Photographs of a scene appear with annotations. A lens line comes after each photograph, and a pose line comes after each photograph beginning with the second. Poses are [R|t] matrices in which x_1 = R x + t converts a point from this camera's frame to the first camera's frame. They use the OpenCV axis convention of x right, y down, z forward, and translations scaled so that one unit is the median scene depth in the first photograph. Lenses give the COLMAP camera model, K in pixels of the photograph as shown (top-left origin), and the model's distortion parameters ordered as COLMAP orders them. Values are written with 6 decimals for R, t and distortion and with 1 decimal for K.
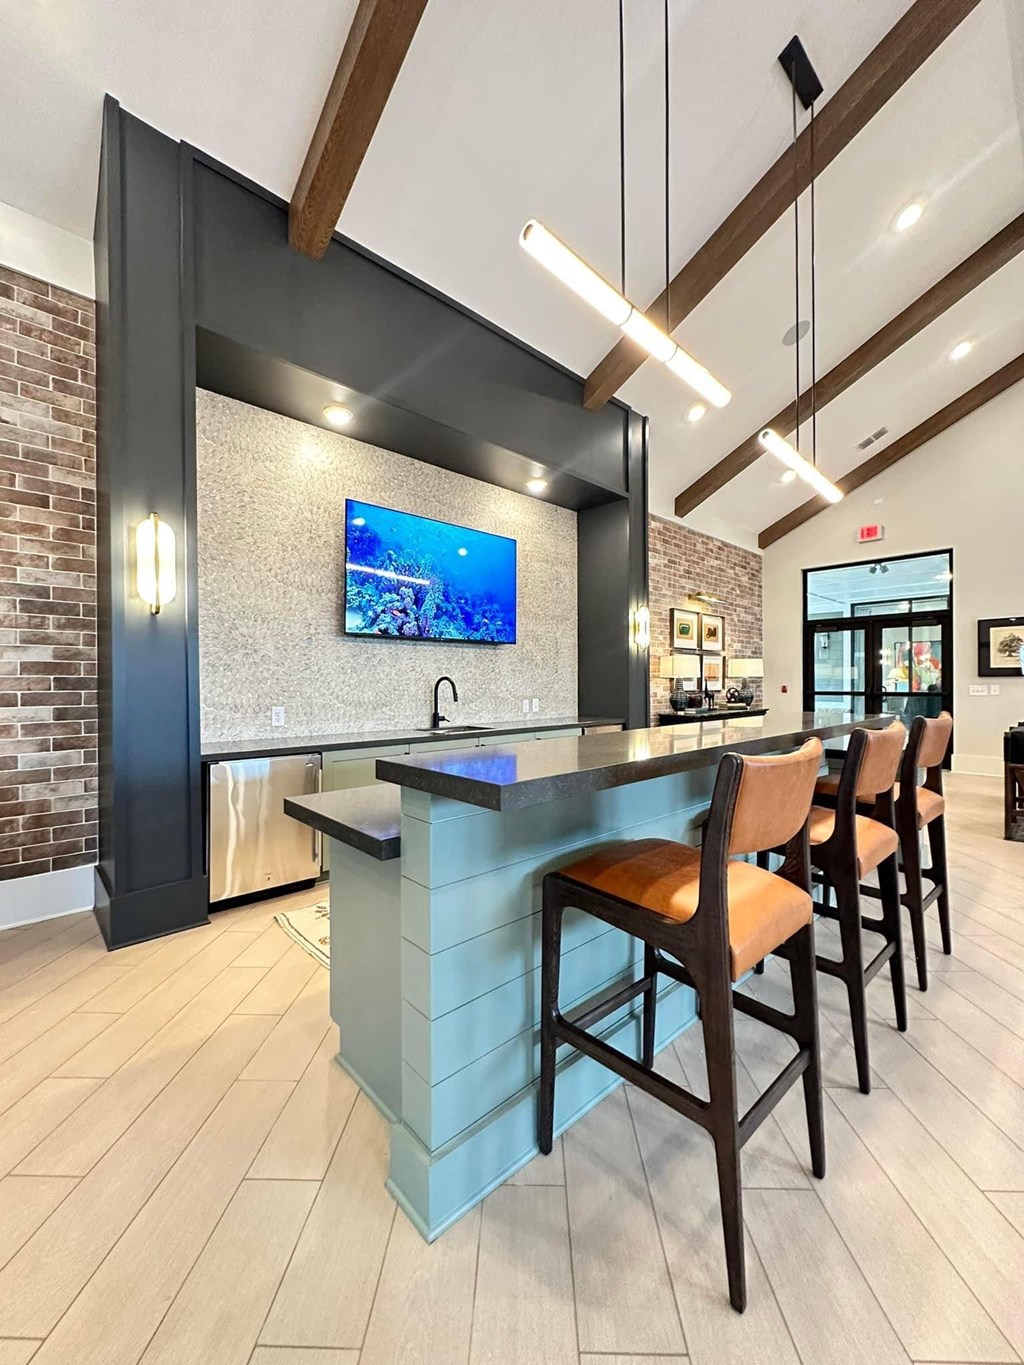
lens RADIAL K [[543.8, 0, 507.9], [0, 543.8, 686.9], [0, 0, 1]] dist [-0.008011, 0.000546]
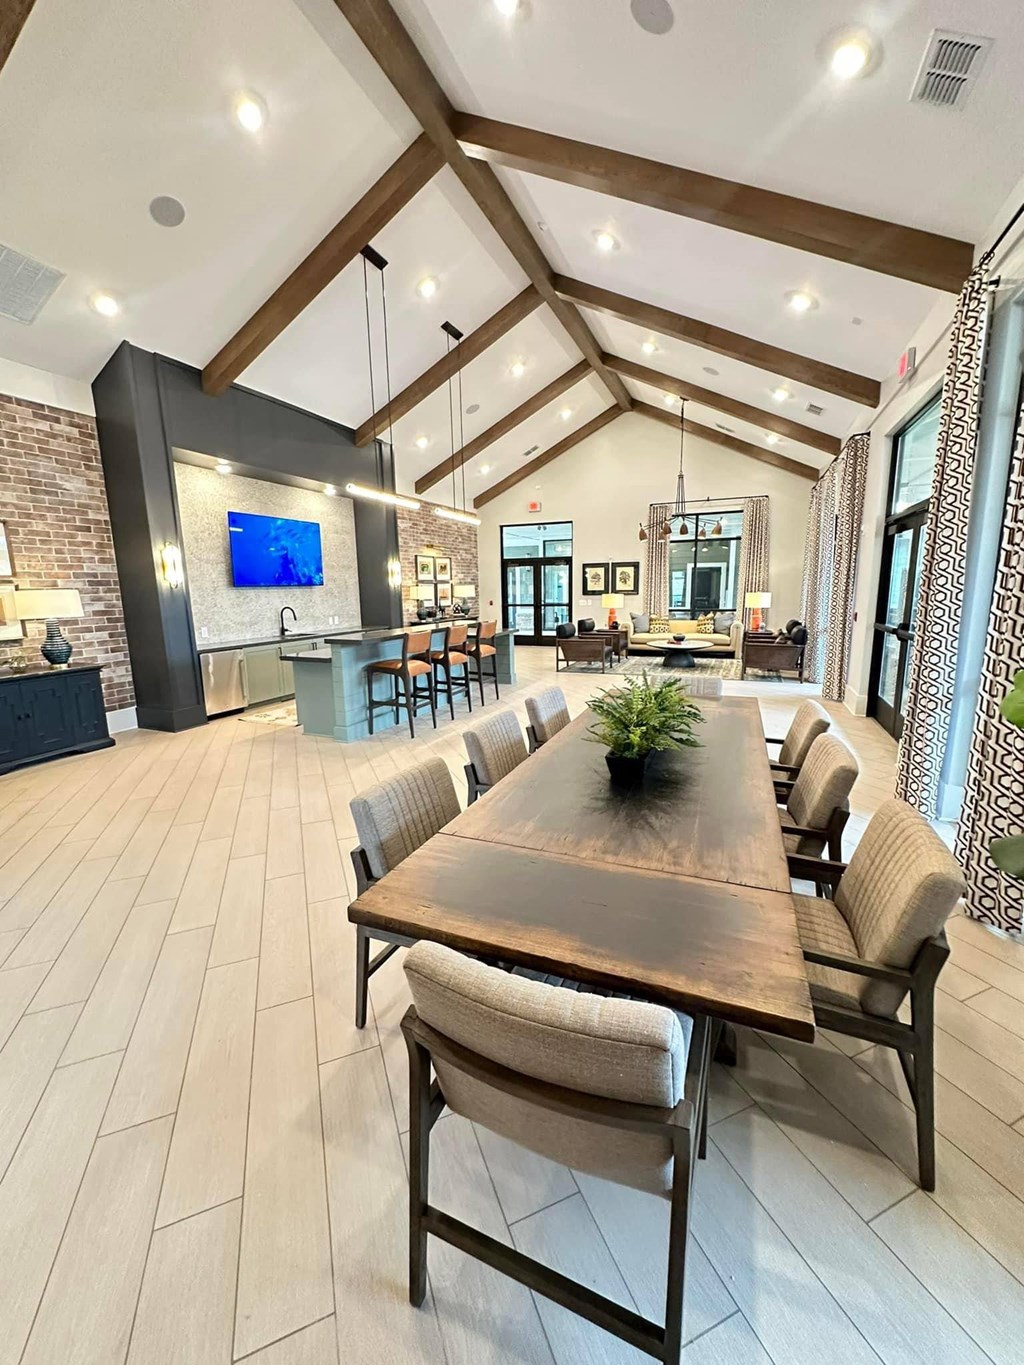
lens RADIAL K [[543.8, 0, 519.3], [0, 543.8, 684.9], [0, 0, 1]] dist [-0.008011, 0.000546]
pose [[0.905725, -0.085762, 0.415099, -0.170696], [0.015397, 0.985327, 0.169979, -0.052220], [-0.423586, -0.147564, 0.893756, -0.885723]]
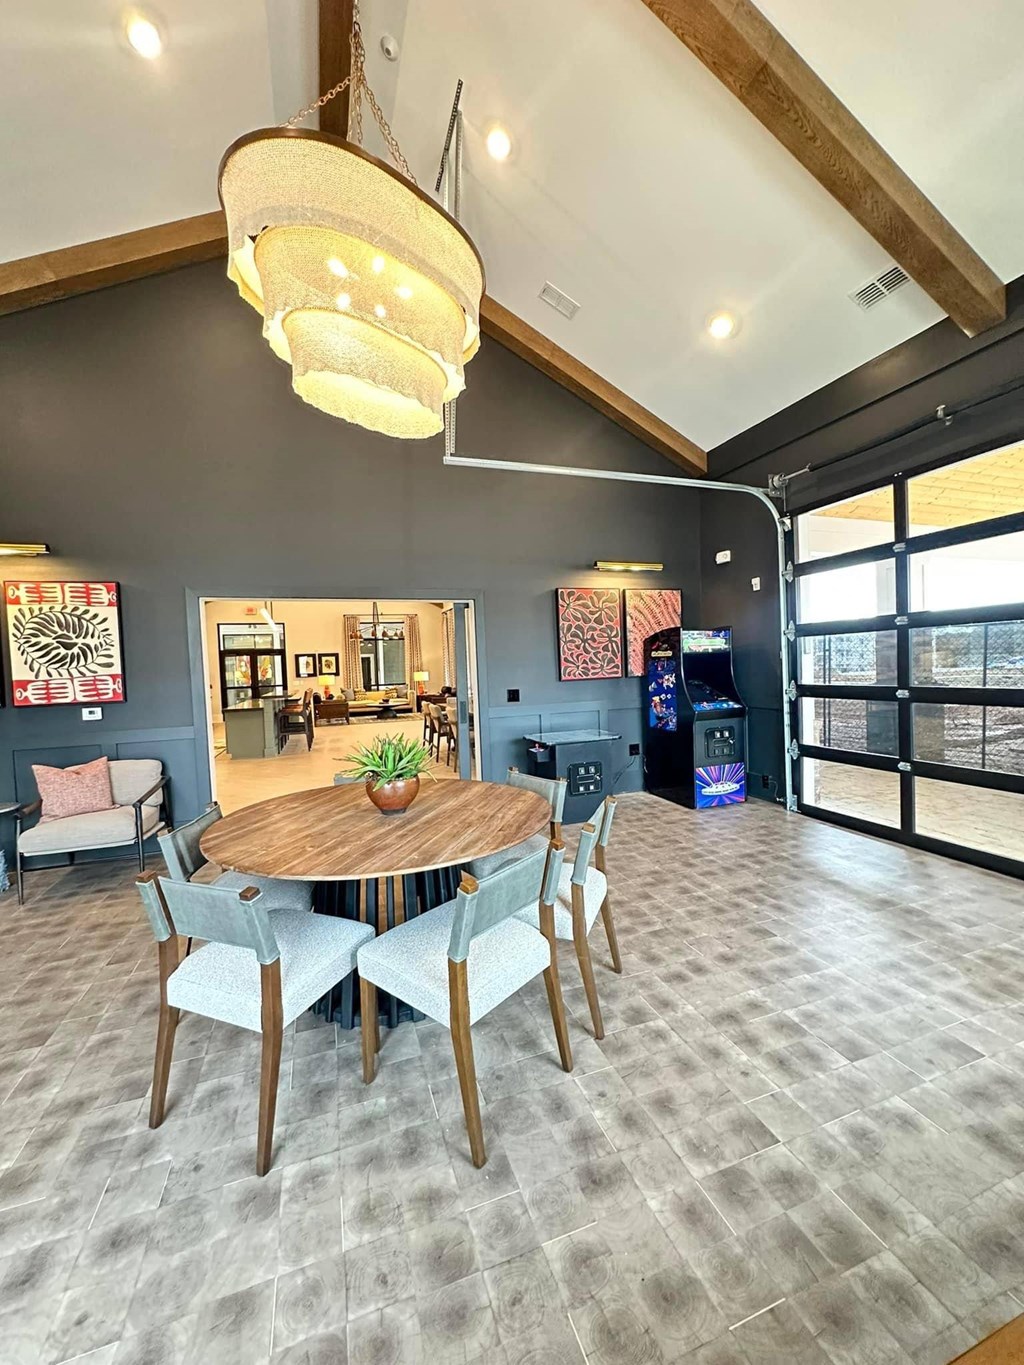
lens RADIAL K [[543.8, 0, 513.4], [0, 543.8, 684.5], [0, 0, 1]] dist [-0.008011, 0.000546]
pose [[0.395799, -0.036396, 0.917616, -1.464793], [0.038414, 0.998996, 0.023054, -0.007404], [-0.917533, 0.026125, 0.396800, -1.289963]]
